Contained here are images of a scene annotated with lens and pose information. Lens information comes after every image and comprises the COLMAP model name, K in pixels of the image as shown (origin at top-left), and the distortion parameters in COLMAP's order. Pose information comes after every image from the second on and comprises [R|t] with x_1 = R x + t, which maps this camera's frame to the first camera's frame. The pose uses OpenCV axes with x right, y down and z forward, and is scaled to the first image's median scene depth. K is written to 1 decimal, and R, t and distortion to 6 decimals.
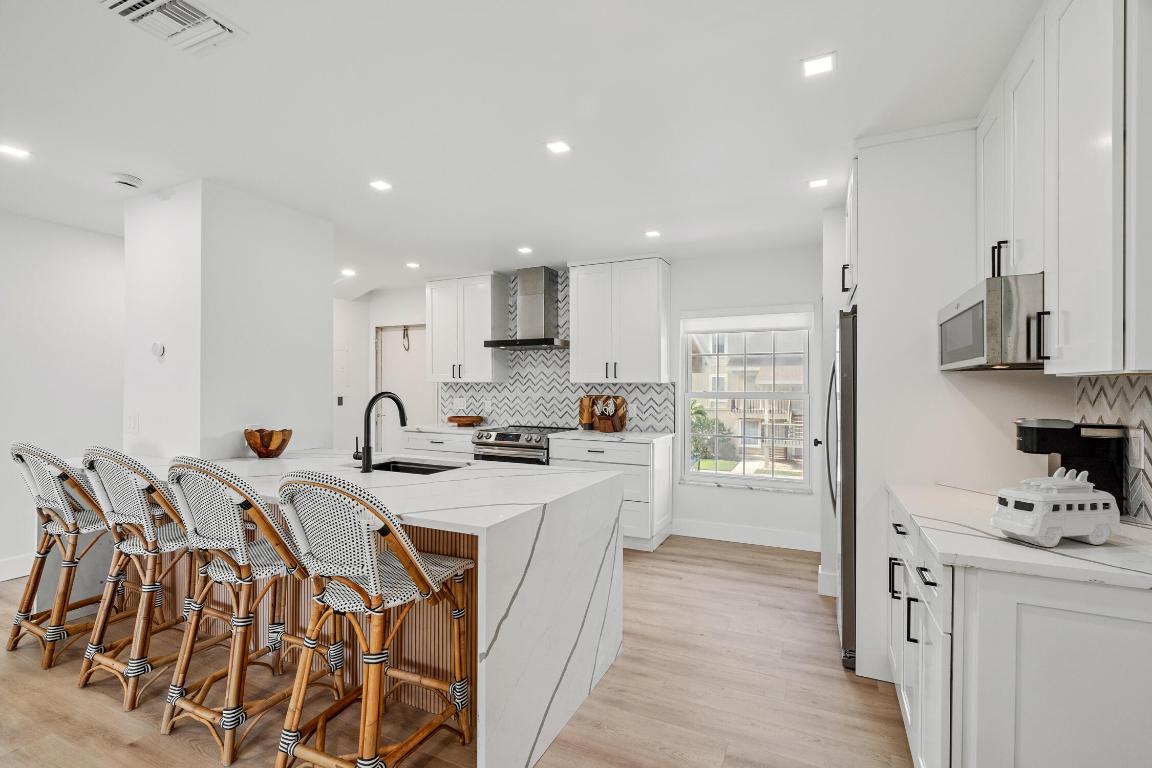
lens RADIAL K [[524.3, 0, 577.8], [0, 524.3, 382.5], [0, 0, 1]] dist [-0.003415, 0.000492]
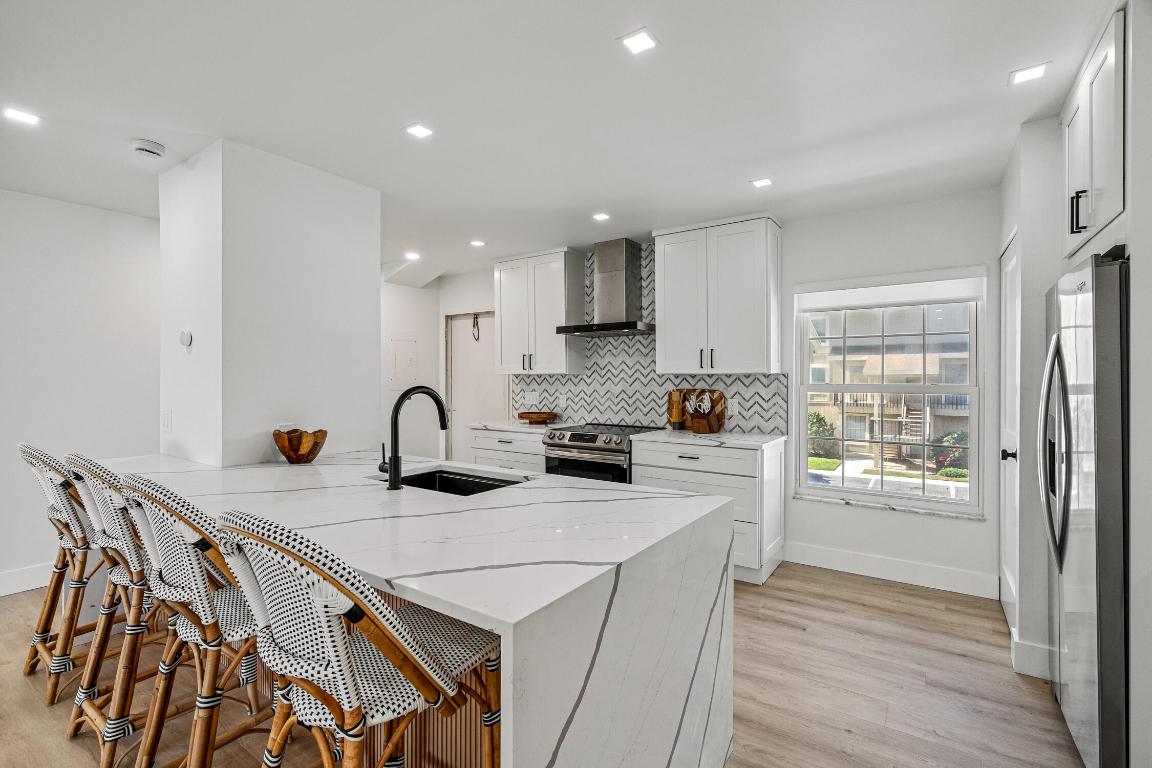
lens RADIAL K [[524.3, 0, 575.5], [0, 524.3, 379.3], [0, 0, 1]] dist [-0.003415, 0.000492]
pose [[0.986283, -0.004160, -0.165008, -0.004487], [0.005606, 0.999950, 0.008296, 0.001547], [0.164965, -0.009107, 0.986257, 0.182049]]
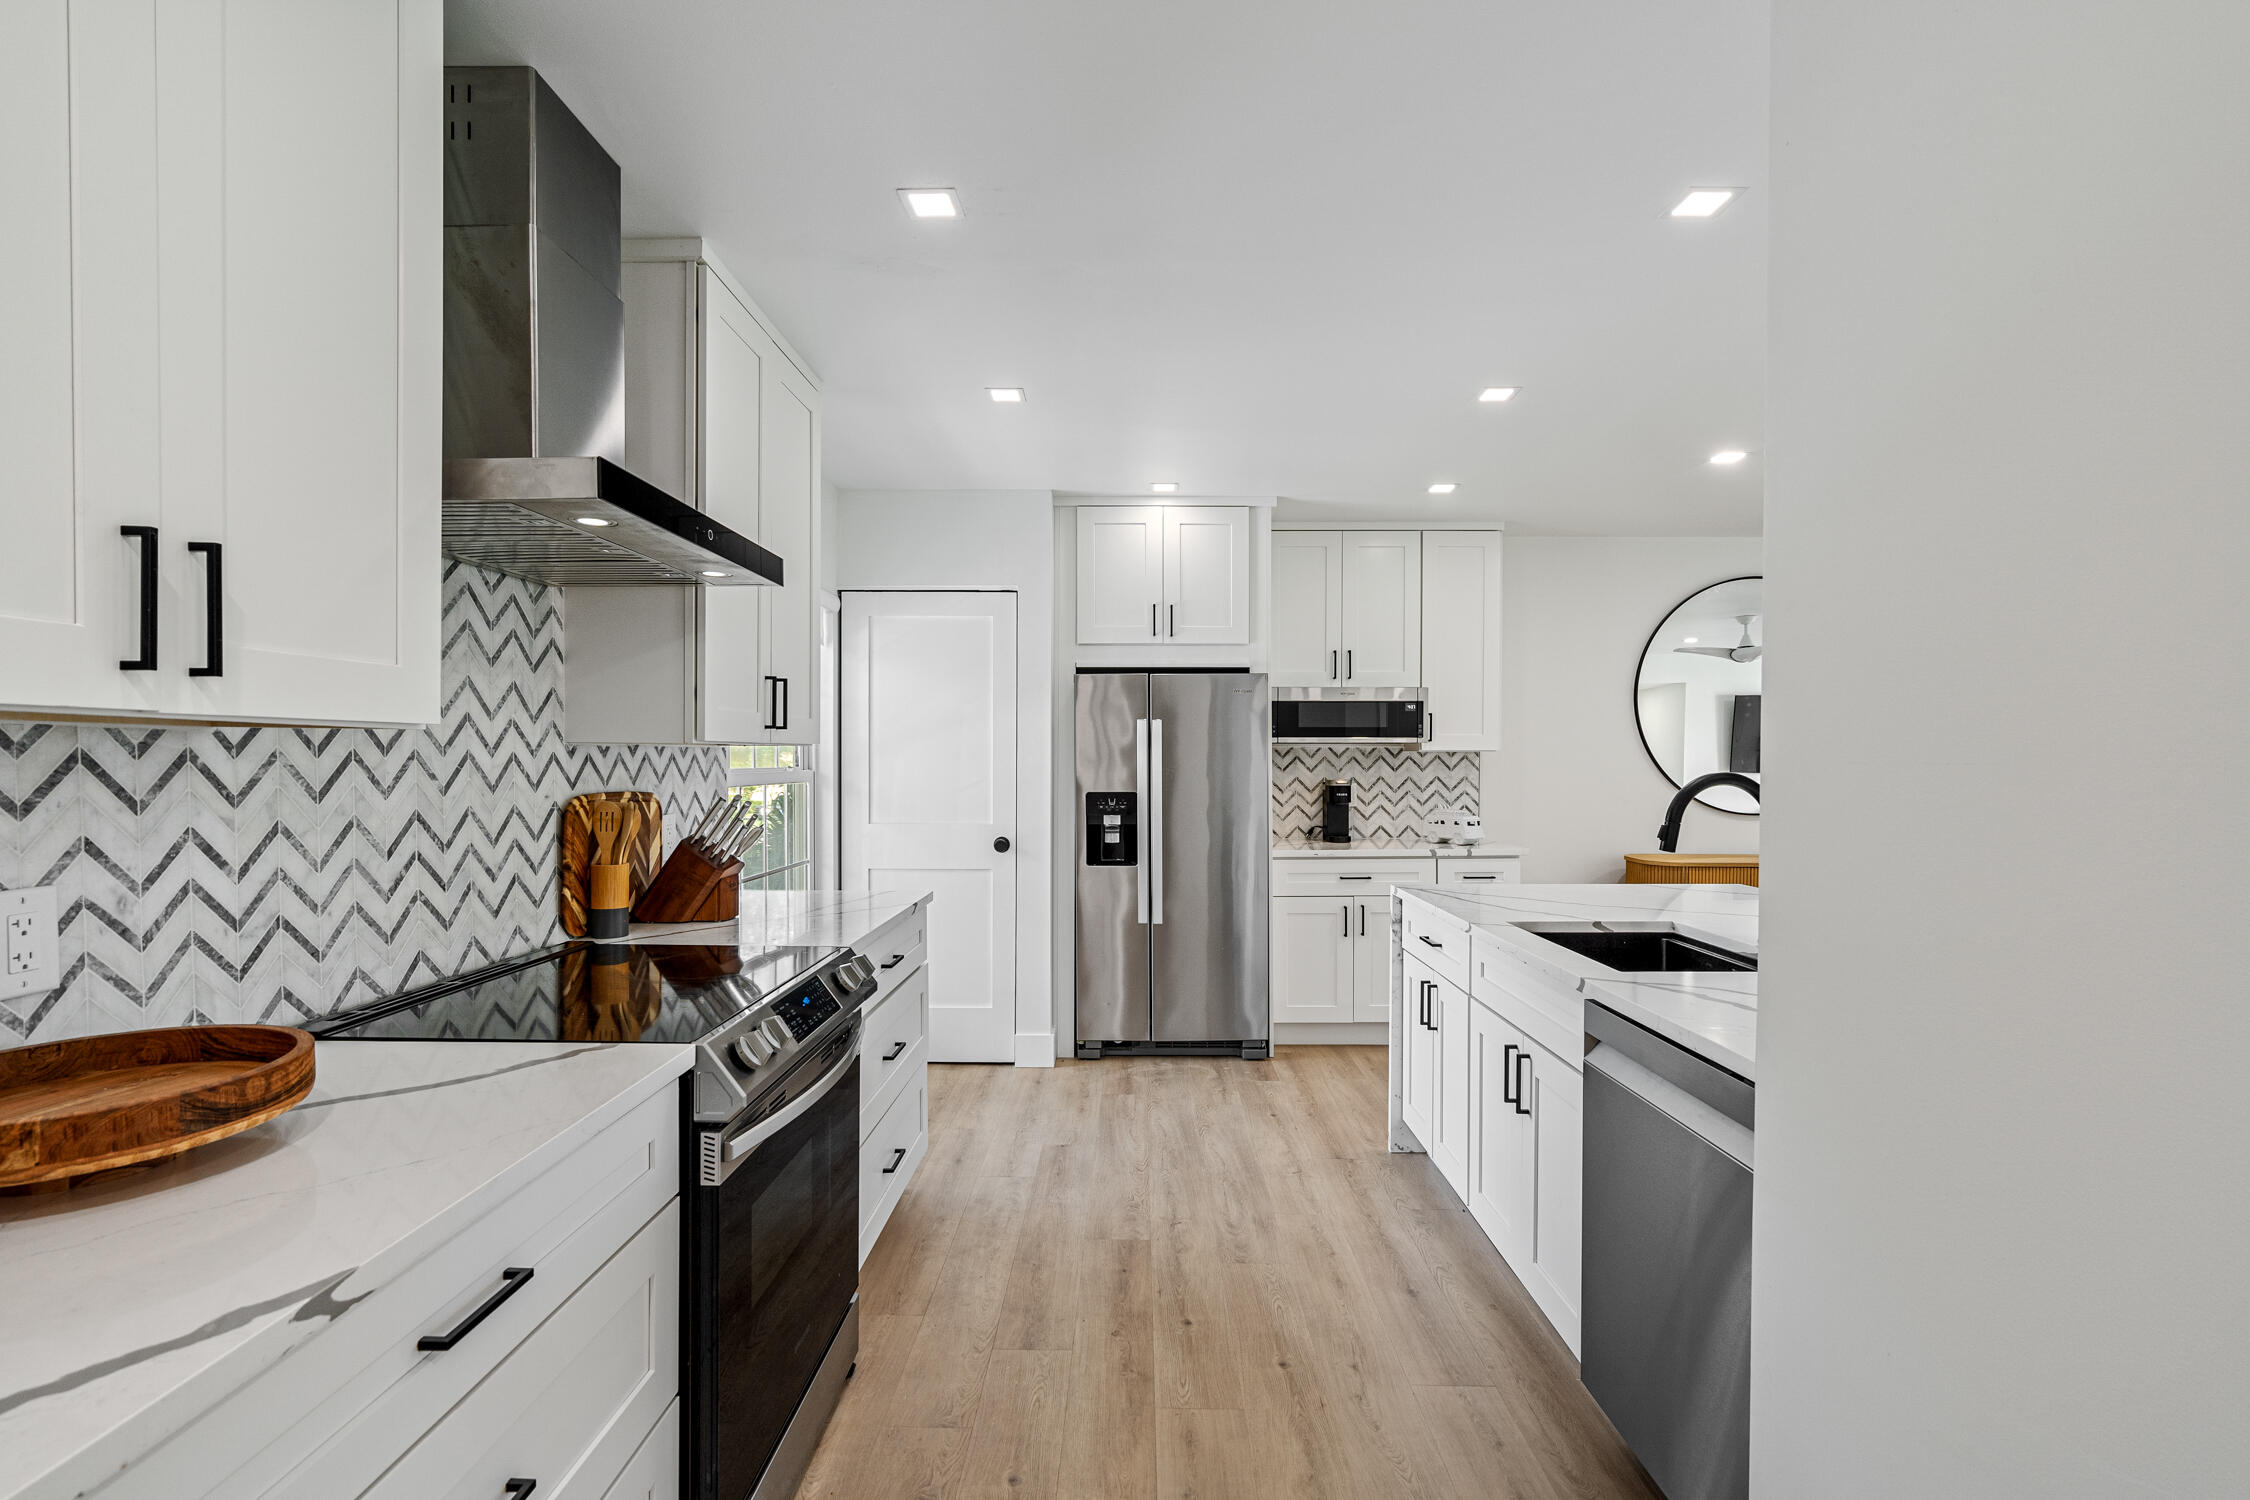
lens RADIAL K [[1024.1, 0, 1118.4], [0, 1024.1, 756.1], [0, 0, 1]] dist [-0.003415, 0.000492]
pose [[-0.415575, -0.001603, 0.909557, -0.652394], [-0.008287, 0.999964, -0.002024, 0.008032], [-0.909521, -0.008379, -0.415574, 1.260808]]
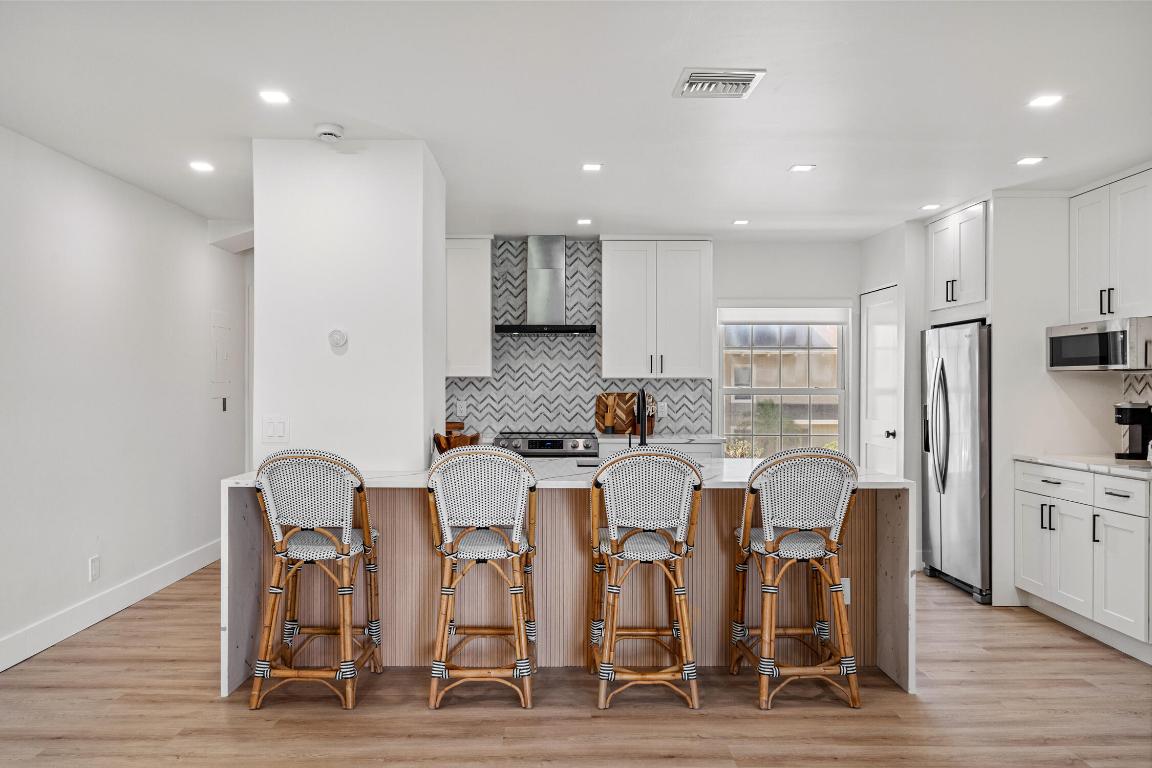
lens RADIAL K [[871.8, 0, 571.1], [0, 871.8, 379.5], [0, 0, 1]] dist [0.001322, 0.006364]
pose [[0.897458, -0.000463, 0.441099, -0.837467], [-0.001966, 0.999985, 0.005051, -0.004934], [-0.441095, -0.005401, 0.897444, -0.290381]]
